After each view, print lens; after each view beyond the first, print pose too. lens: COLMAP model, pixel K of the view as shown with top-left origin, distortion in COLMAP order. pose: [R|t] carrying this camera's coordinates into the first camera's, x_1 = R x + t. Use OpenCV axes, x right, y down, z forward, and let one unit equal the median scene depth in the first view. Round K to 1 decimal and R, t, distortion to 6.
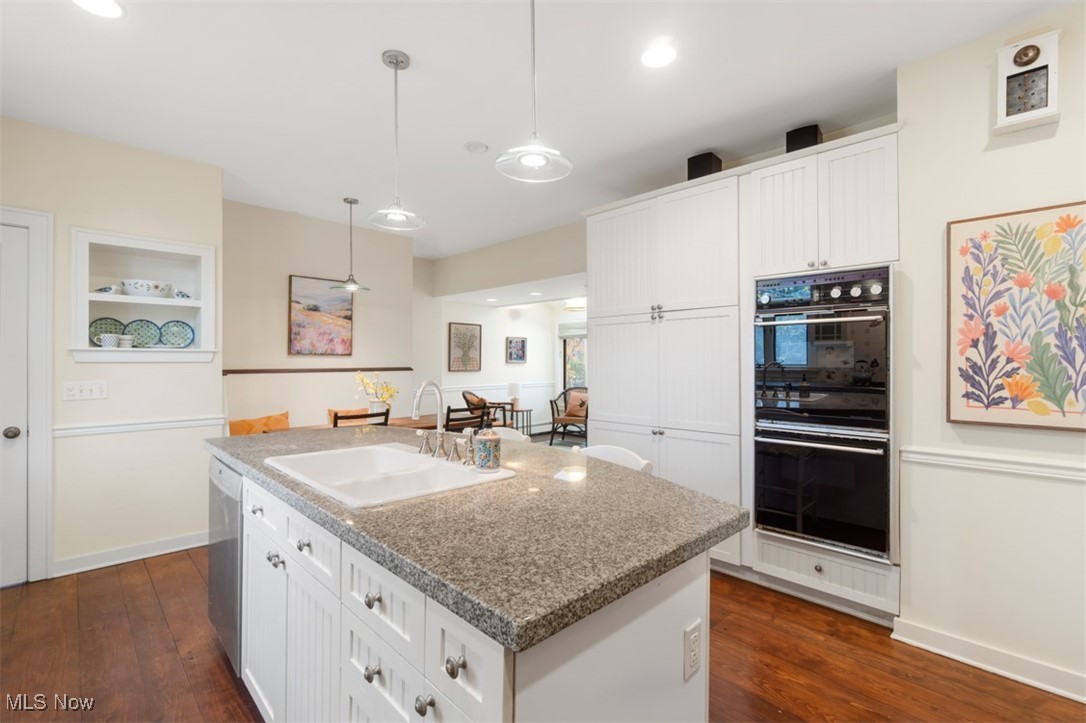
lens RADIAL K [[482.9, 0, 543.0], [0, 482.9, 361.5], [0, 0, 1]] dist [-0.001381, -0.000333]
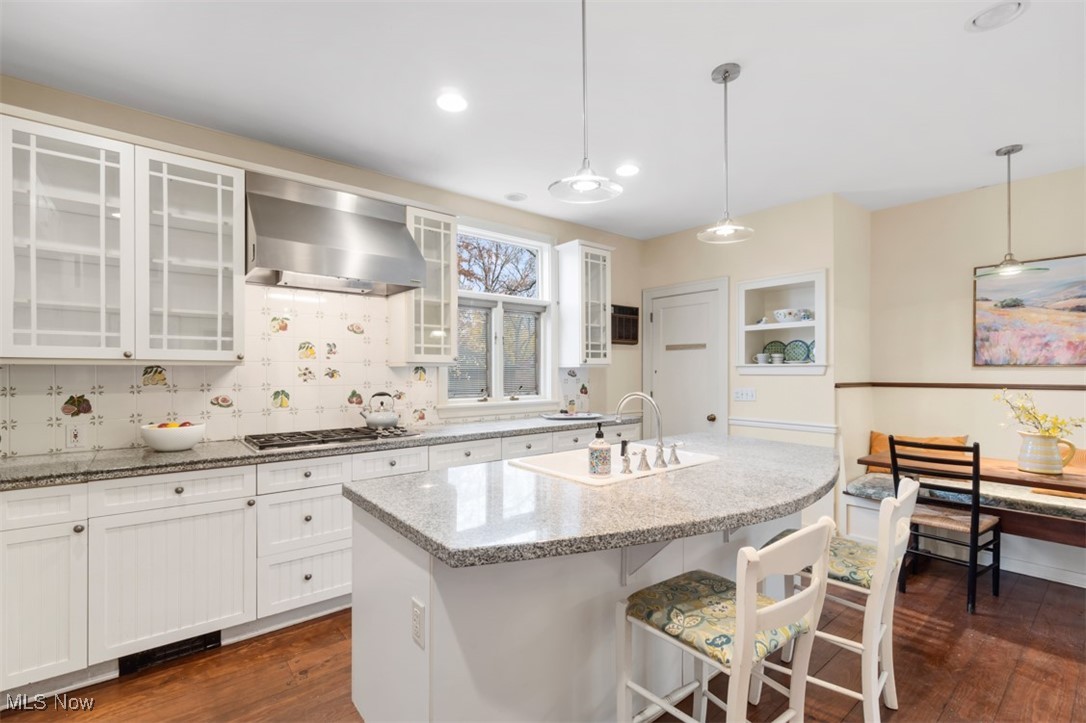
lens RADIAL K [[488.5, 0, 535.9], [0, 488.5, 375.1], [0, 0, 1]] dist [0.001342, 0.000373]
pose [[-0.101463, 0.007592, -0.994810, 0.553696], [-0.000599, 0.999970, 0.007692, -0.007668], [0.994839, 0.001376, -0.101455, 0.530709]]
